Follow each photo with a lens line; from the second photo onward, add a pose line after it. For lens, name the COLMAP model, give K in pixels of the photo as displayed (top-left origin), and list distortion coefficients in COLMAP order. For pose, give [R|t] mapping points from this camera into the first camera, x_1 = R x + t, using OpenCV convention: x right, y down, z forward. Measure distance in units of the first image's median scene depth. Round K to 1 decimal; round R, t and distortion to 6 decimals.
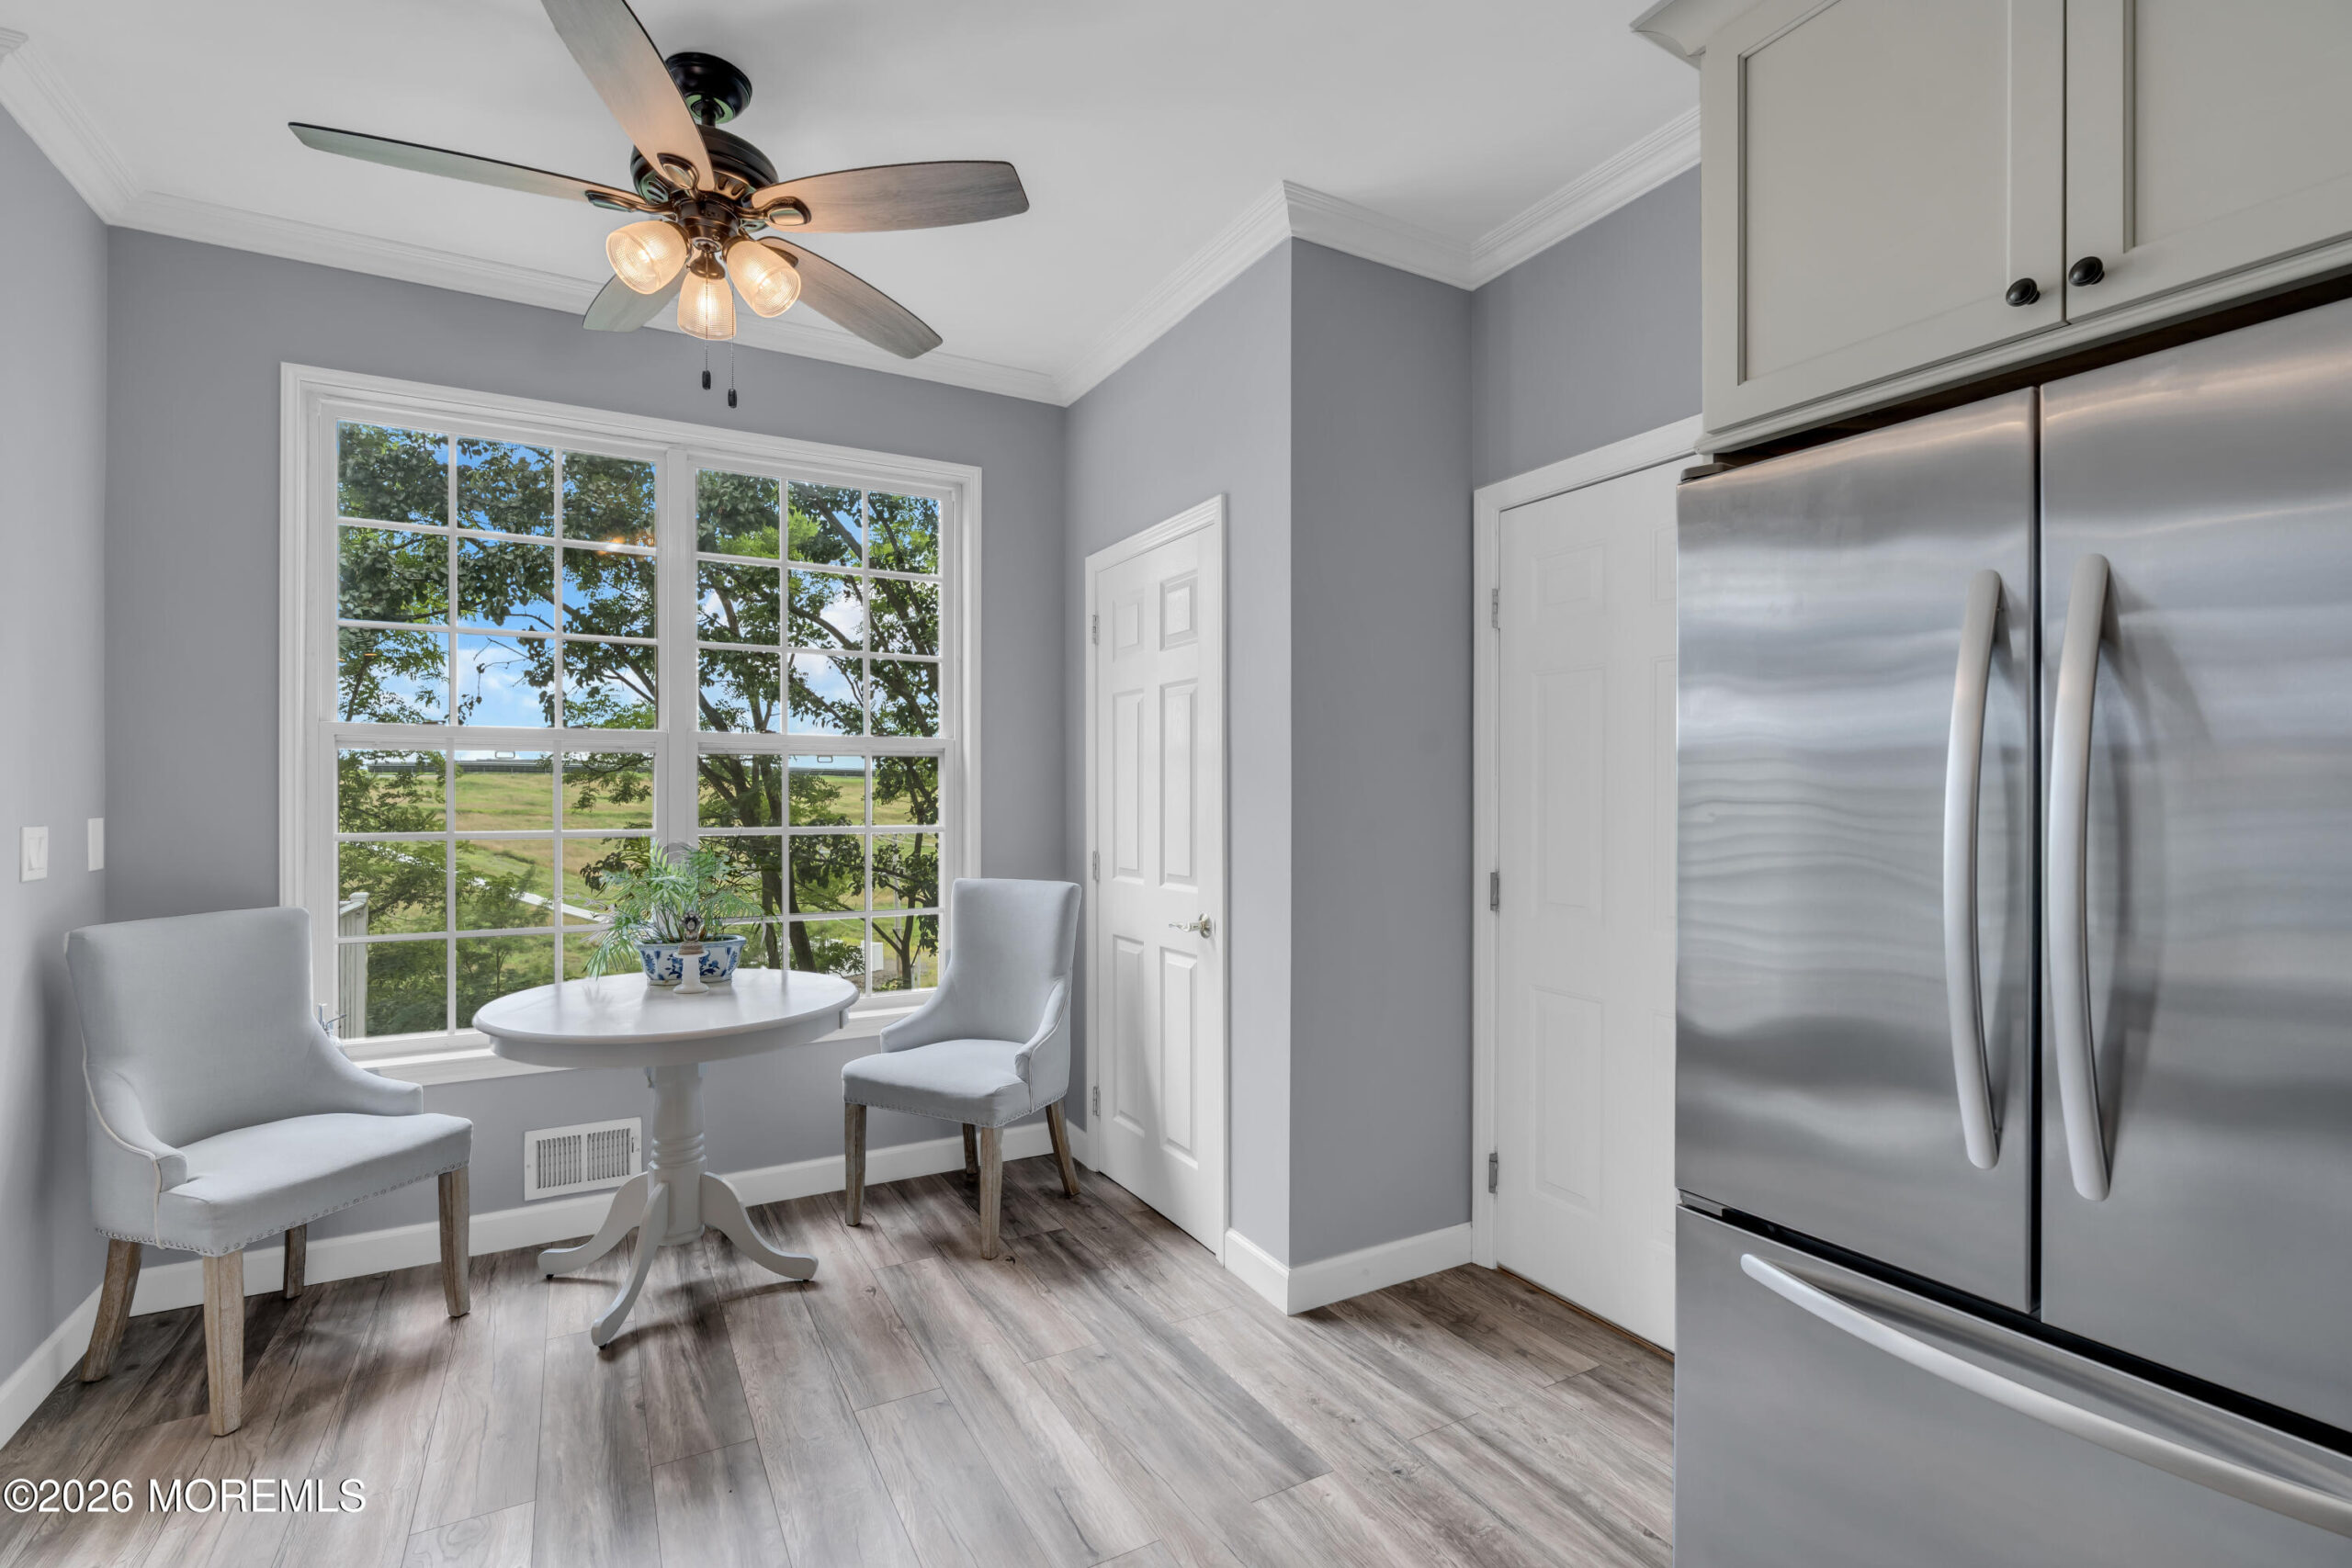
lens RADIAL K [[1060.2, 0, 1181.0], [0, 1060.2, 794.3], [0, 0, 1]] dist [-0.016903, 0.005464]
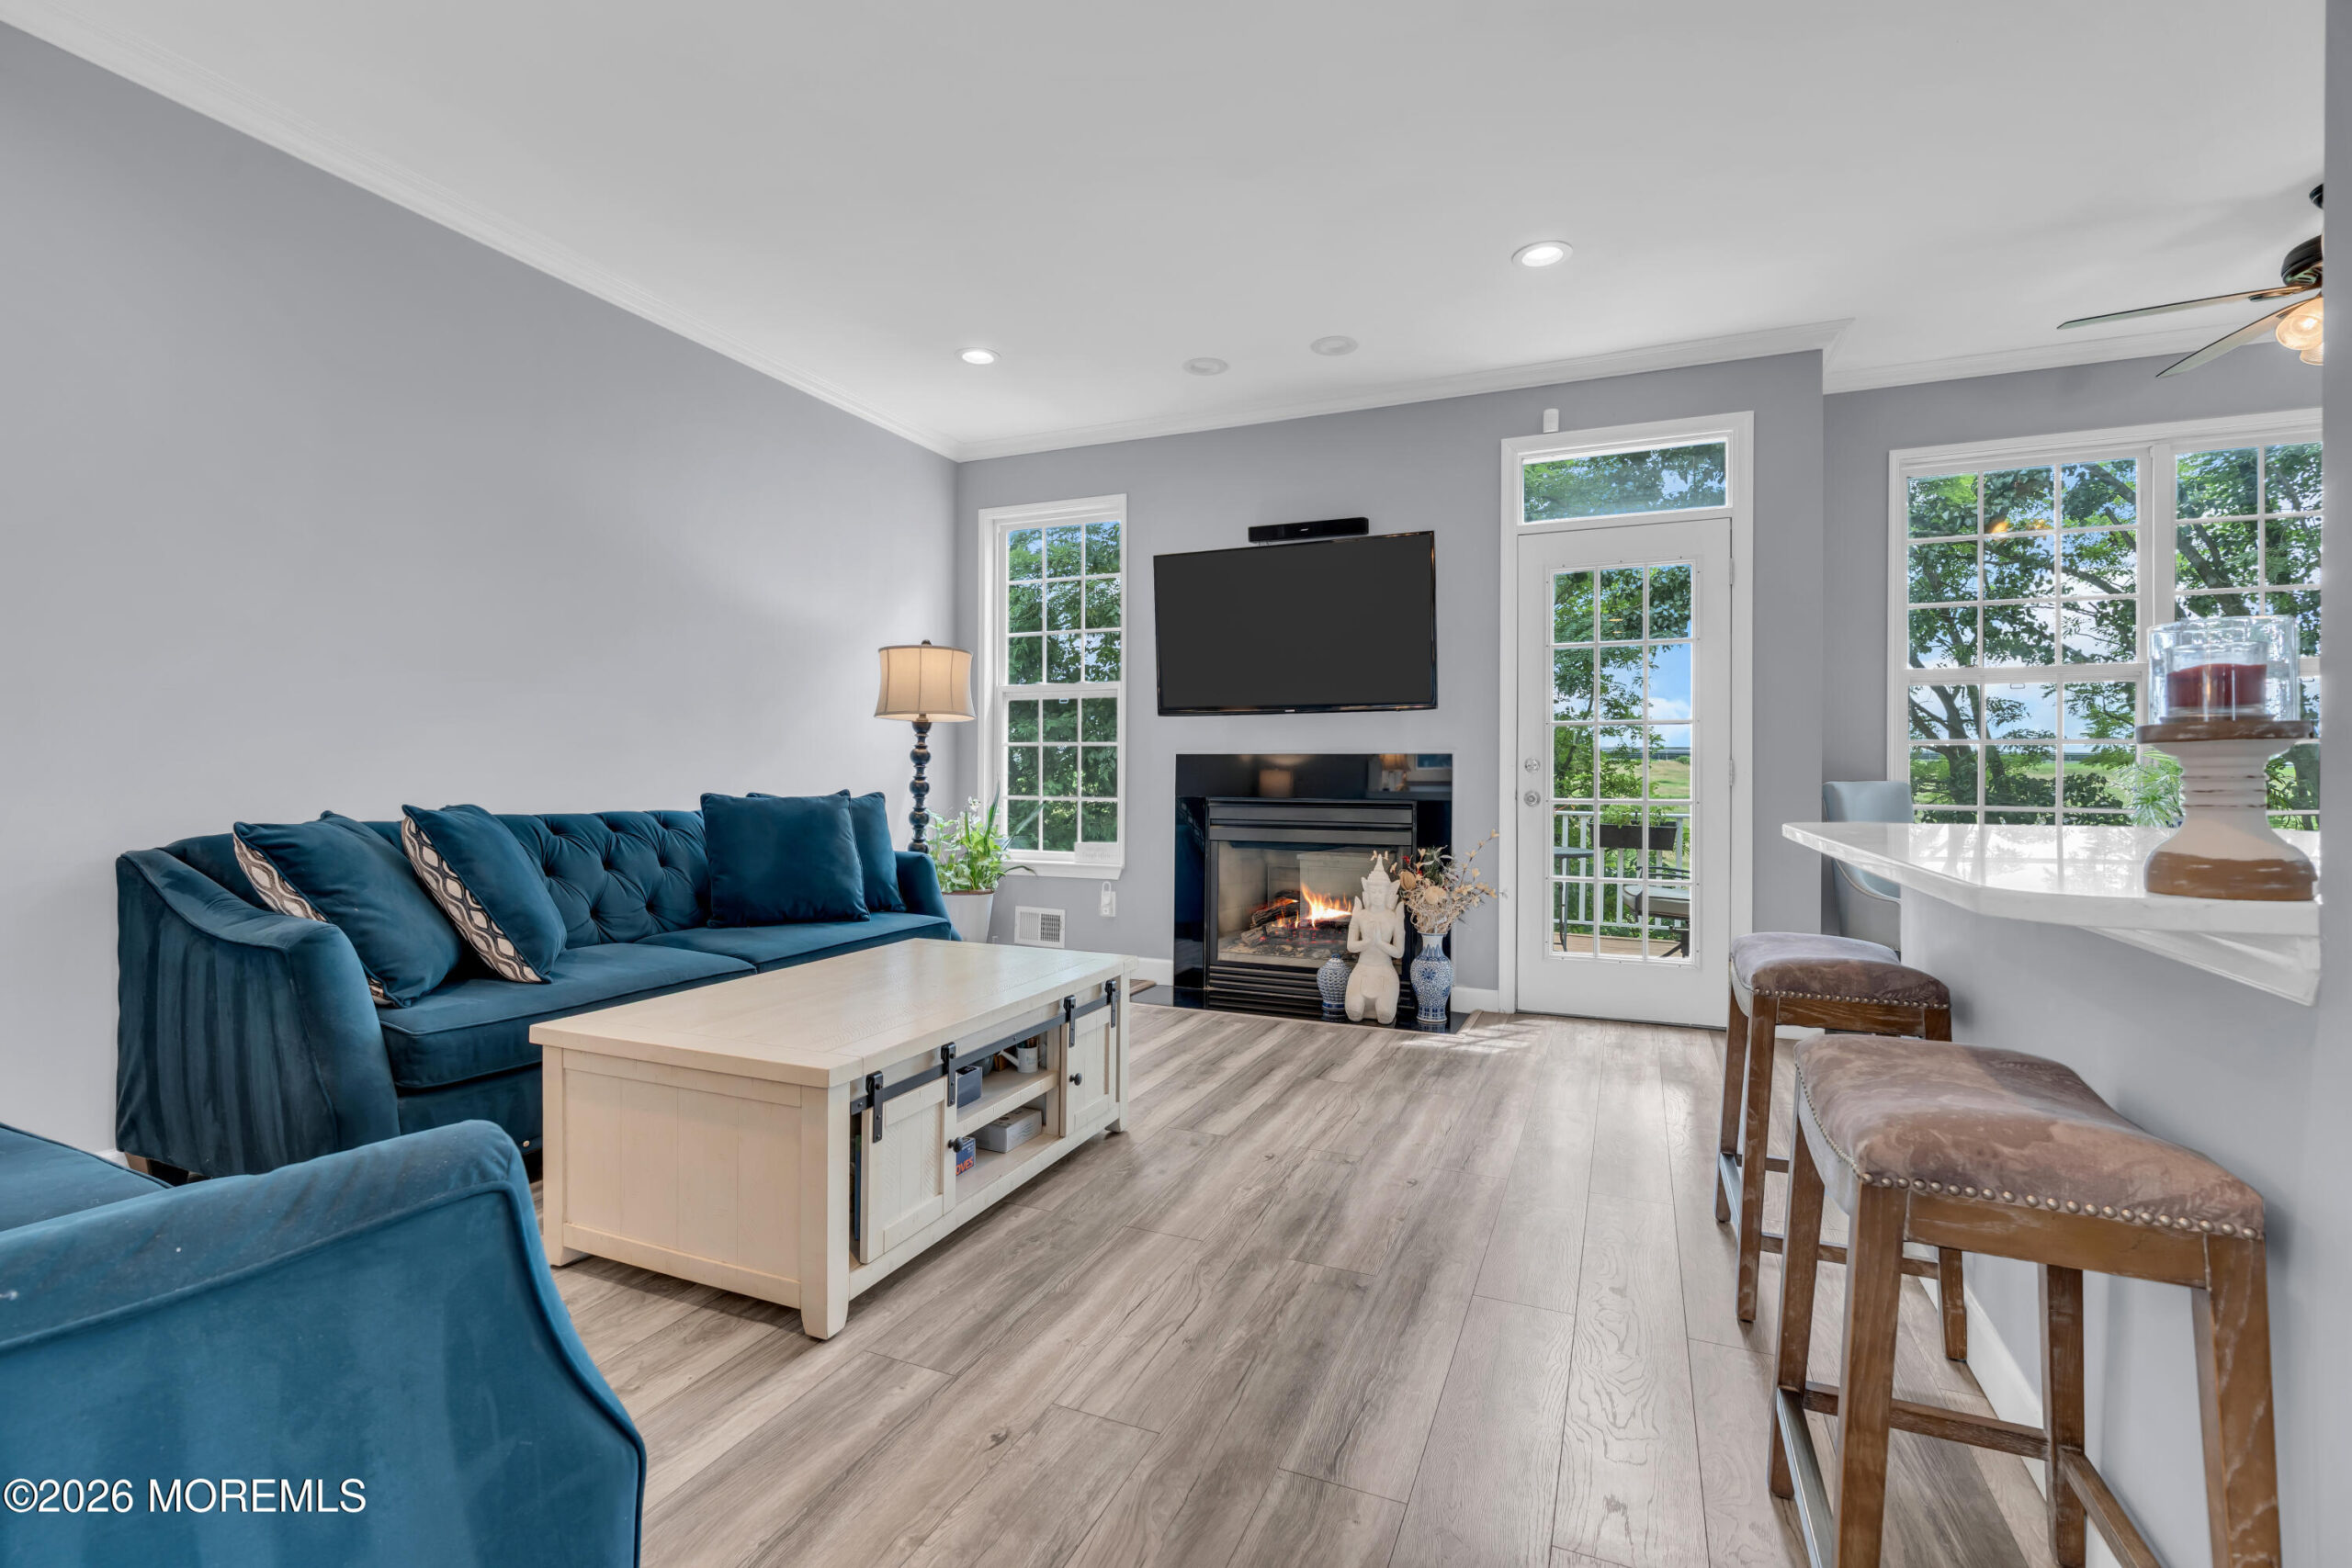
lens RADIAL K [[1050.7, 0, 1187.2], [0, 1050.7, 773.7], [0, 0, 1]] dist [0.002188, -0.003455]
pose [[0.606565, 0.000177, -0.795034, -0.224341], [-0.005994, 0.999973, -0.004350, 0.109423], [0.795011, 0.007404, 0.606550, -0.901537]]
